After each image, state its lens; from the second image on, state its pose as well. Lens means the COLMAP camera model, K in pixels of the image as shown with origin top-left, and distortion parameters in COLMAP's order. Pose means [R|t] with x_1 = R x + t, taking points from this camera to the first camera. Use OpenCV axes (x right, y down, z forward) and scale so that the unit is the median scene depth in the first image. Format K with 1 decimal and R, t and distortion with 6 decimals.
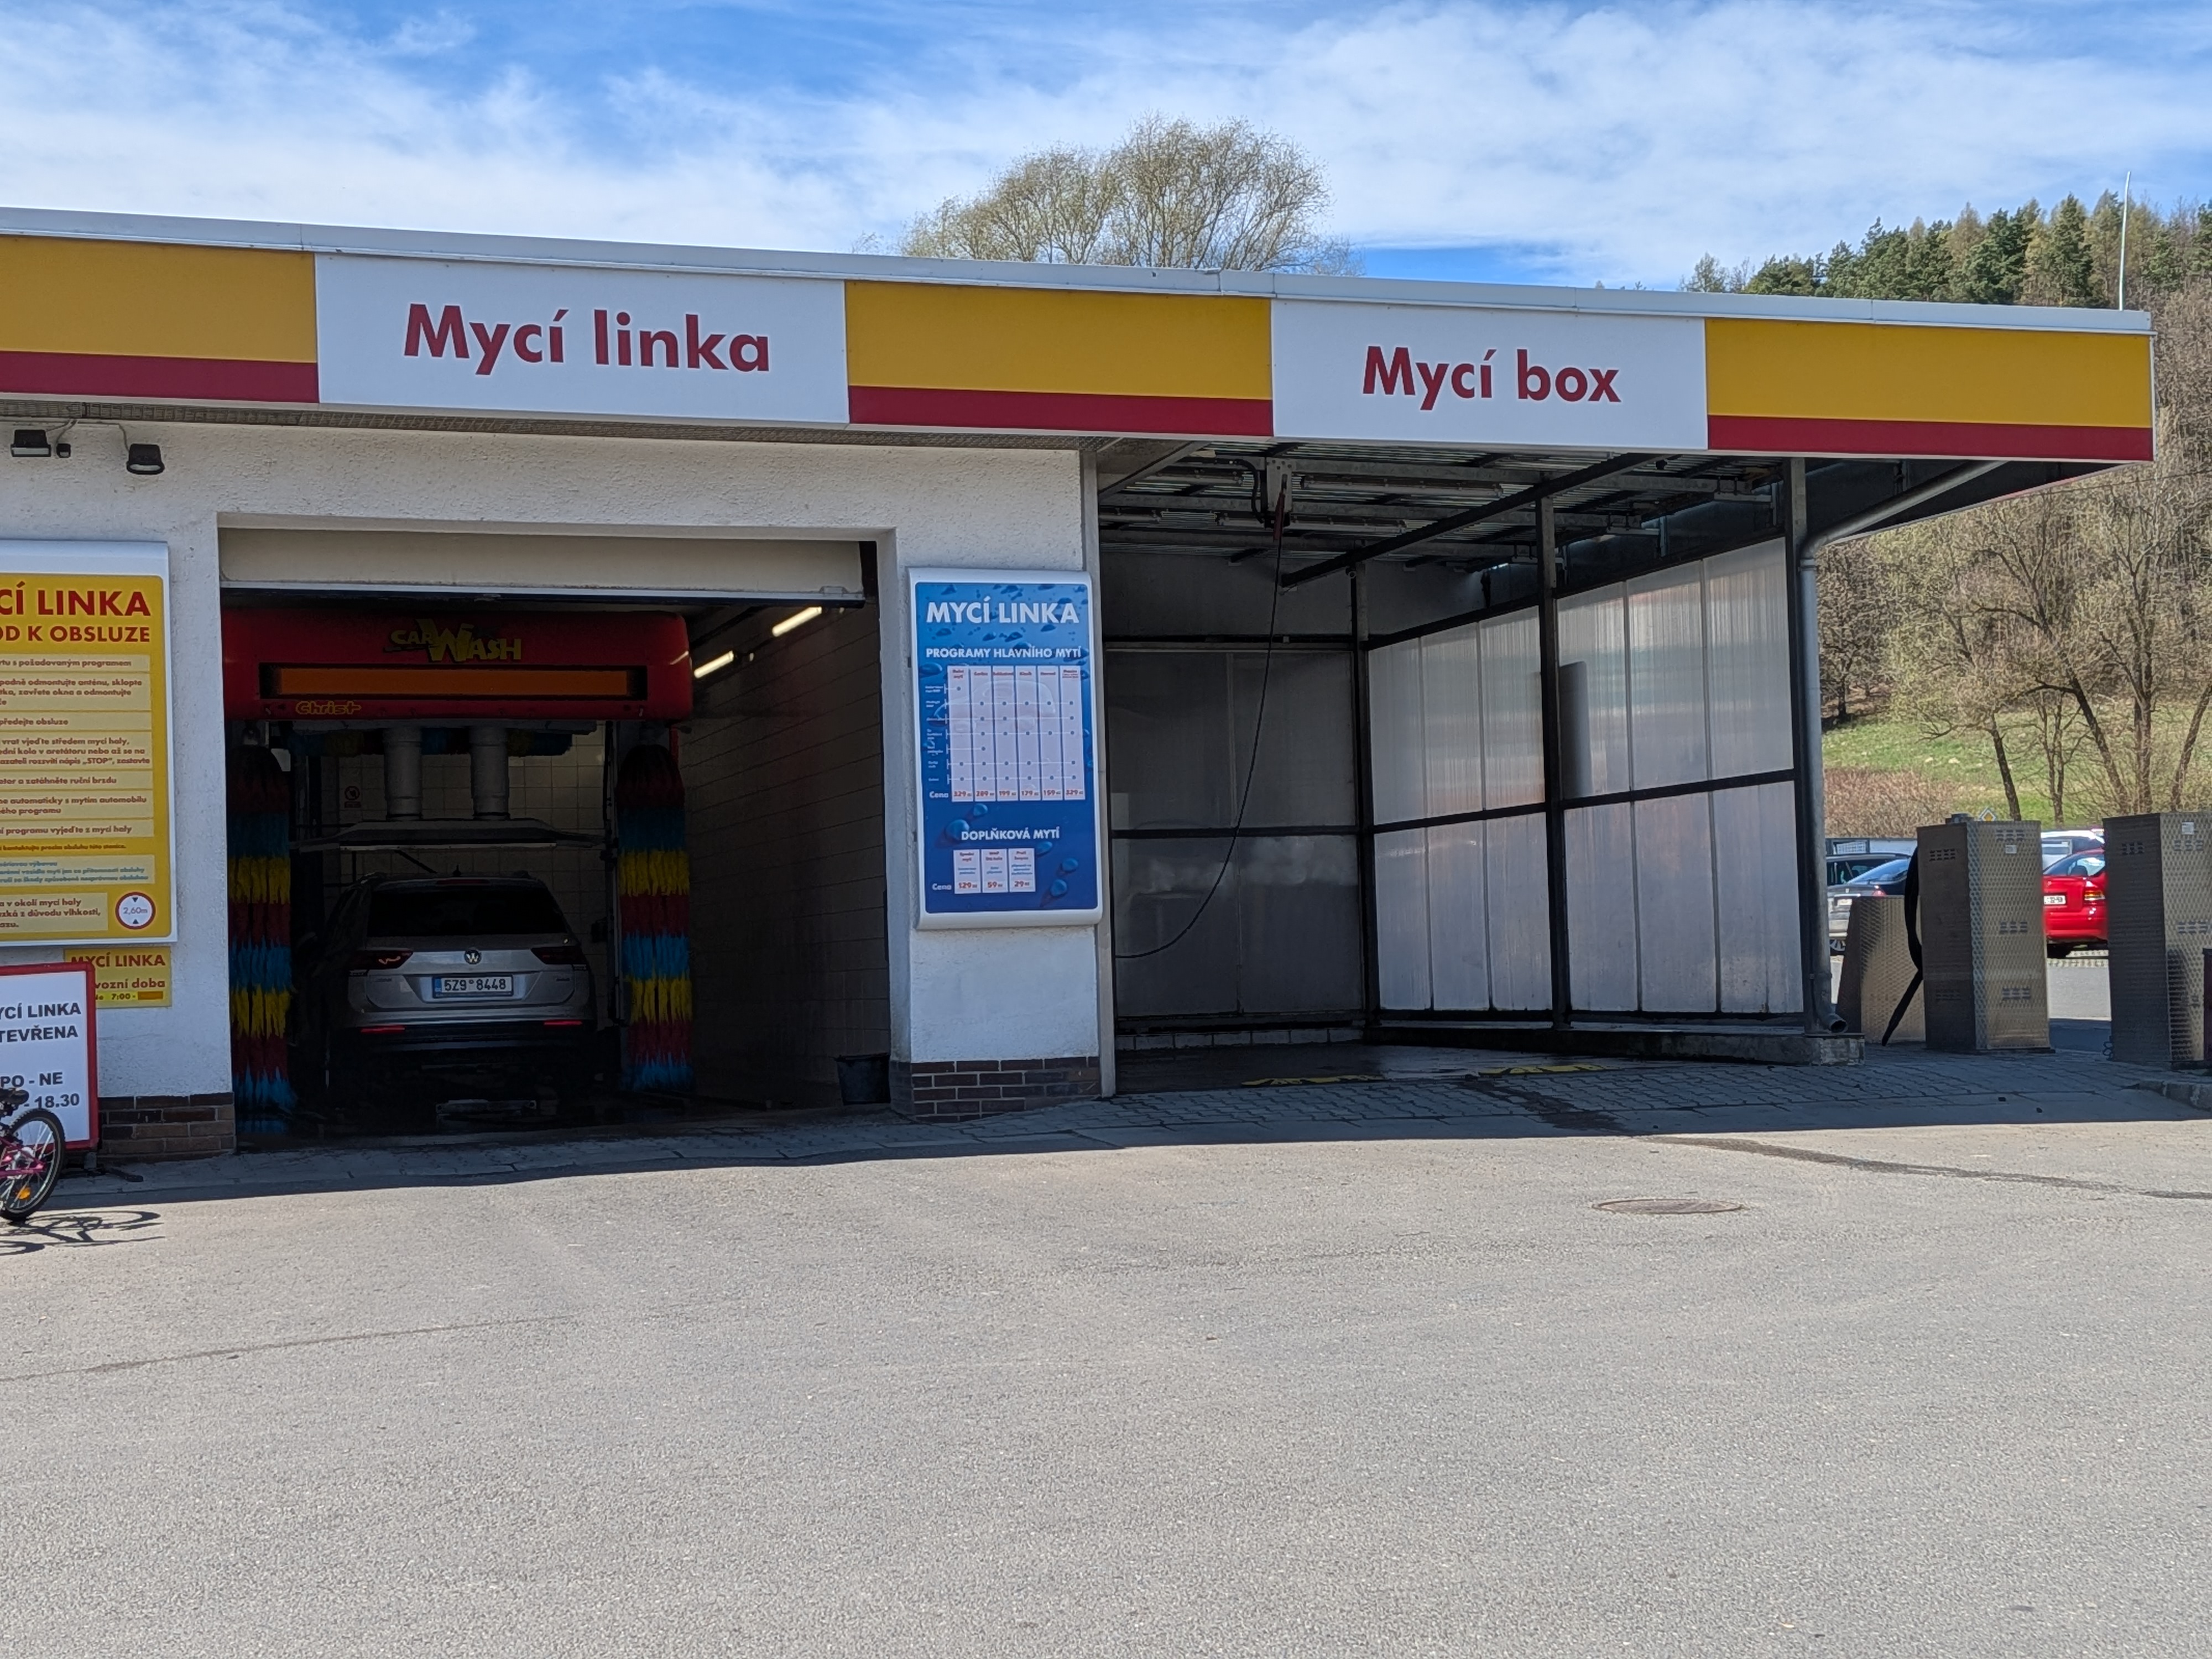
lens RADIAL K [[1551.5, 0, 1105.2], [0, 1551.5, 832.4], [0, 0, 1]] dist [0.032391, -0.002198]
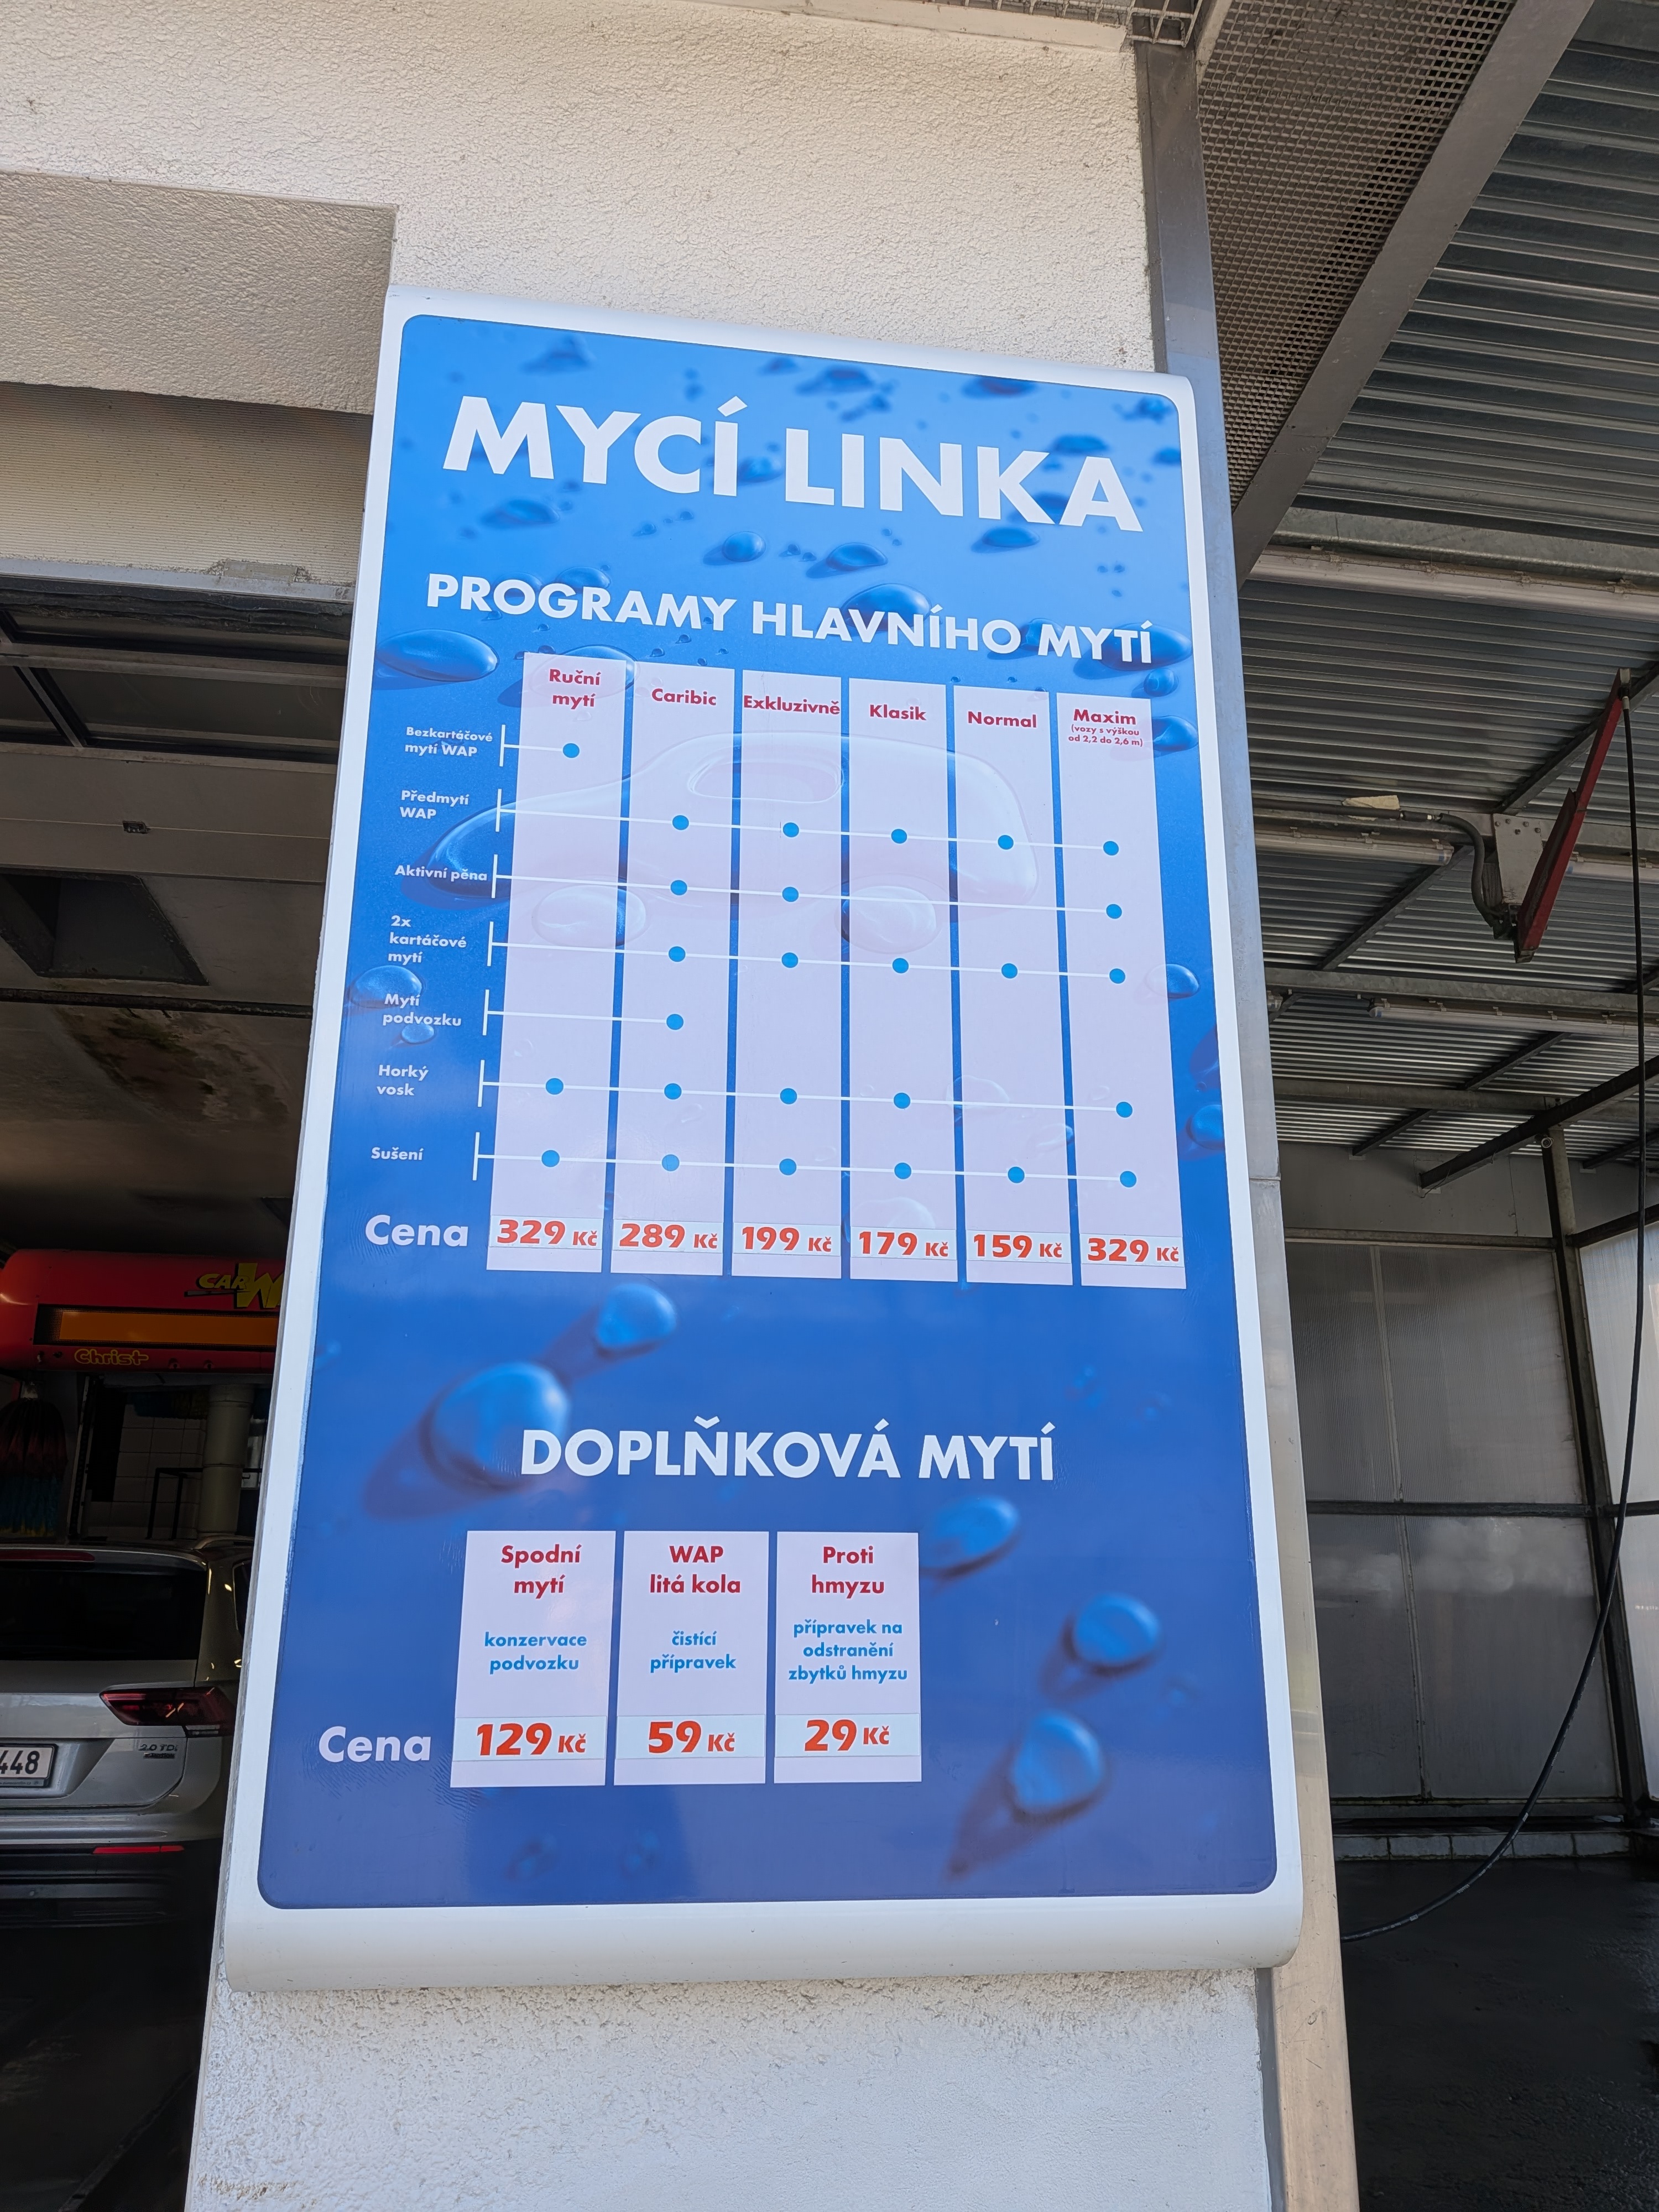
lens RADIAL K [[1551.5, 0, 820.5], [0, 1551.5, 1117.0], [0, 0, 1]] dist [0.032391, -0.002198]
pose [[0.973872, -0.024177, -0.225806, -0.013472], [-0.030358, 0.971533, -0.234951, 0.005832], [0.225058, 0.235668, 0.945415, 0.803571]]
